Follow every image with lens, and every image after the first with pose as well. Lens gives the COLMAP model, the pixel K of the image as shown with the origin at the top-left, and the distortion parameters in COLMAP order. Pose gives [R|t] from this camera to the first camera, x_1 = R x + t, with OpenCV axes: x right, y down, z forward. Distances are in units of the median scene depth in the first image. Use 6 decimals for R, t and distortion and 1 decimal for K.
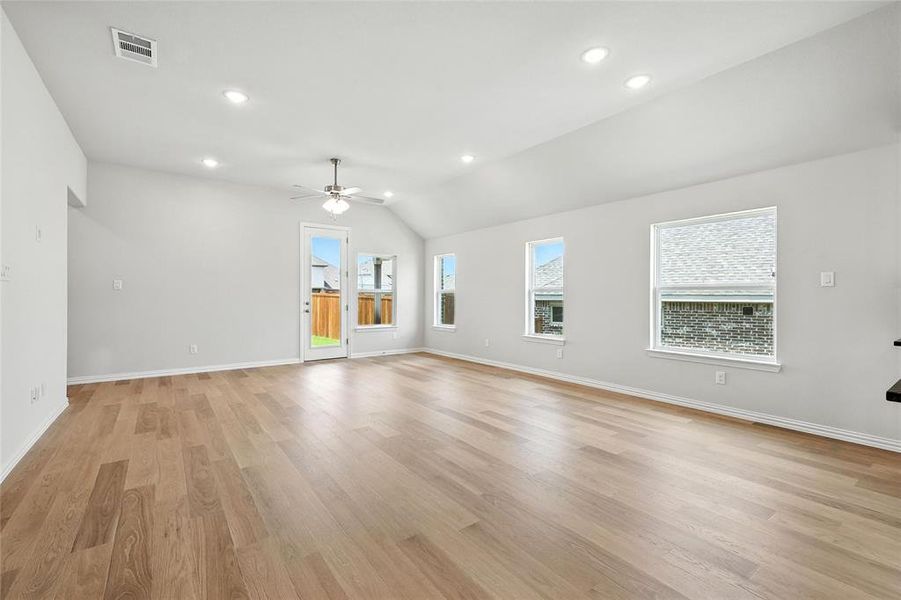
lens RADIAL K [[396.9, 0, 450.7], [0, 396.9, 297.1], [0, 0, 1]] dist [0.004037, 0.001656]
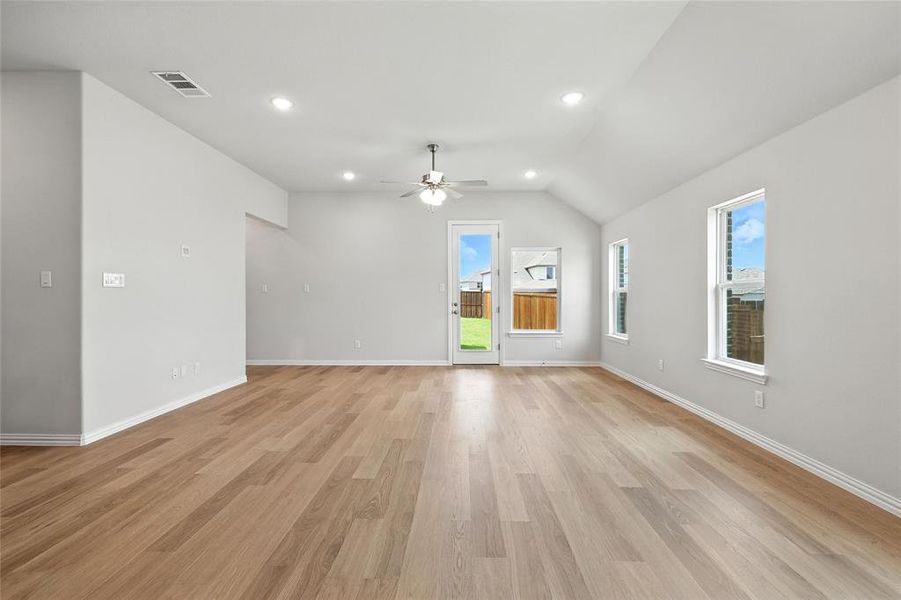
lens RADIAL K [[396.9, 0, 449.4], [0, 396.9, 296.0], [0, 0, 1]] dist [0.004037, 0.001656]
pose [[0.787514, -0.005681, -0.616270, 0.294727], [0.003691, 0.999983, -0.004501, -0.000409], [0.616286, 0.001270, 0.787522, 0.313127]]
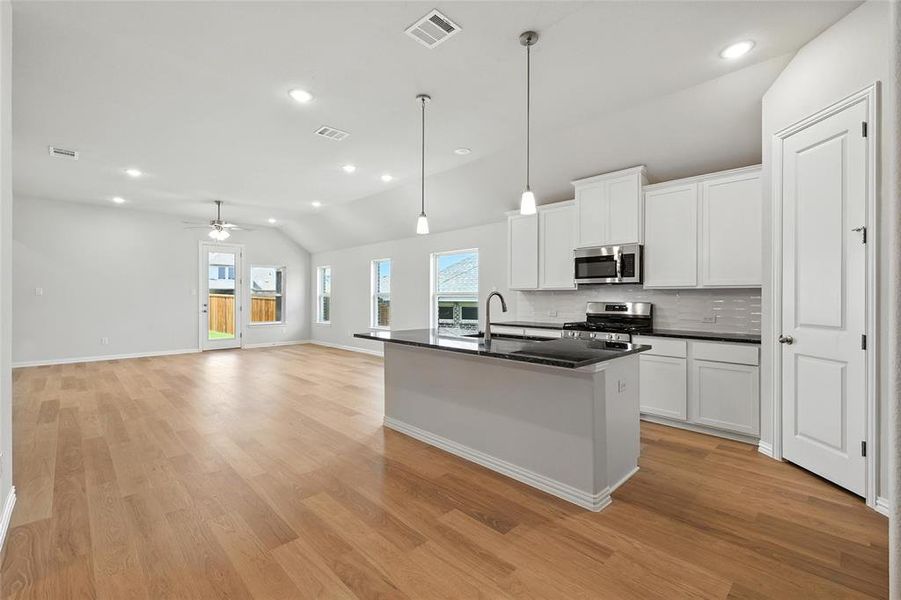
lens RADIAL K [[396.9, 0, 449.7], [0, 396.9, 296.5], [0, 0, 1]] dist [0.004037, 0.001656]
pose [[0.991004, -0.001529, 0.133823, 0.322223], [0.001877, 0.999995, -0.002480, -0.009587], [-0.133819, 0.002709, 0.991002, -0.479333]]
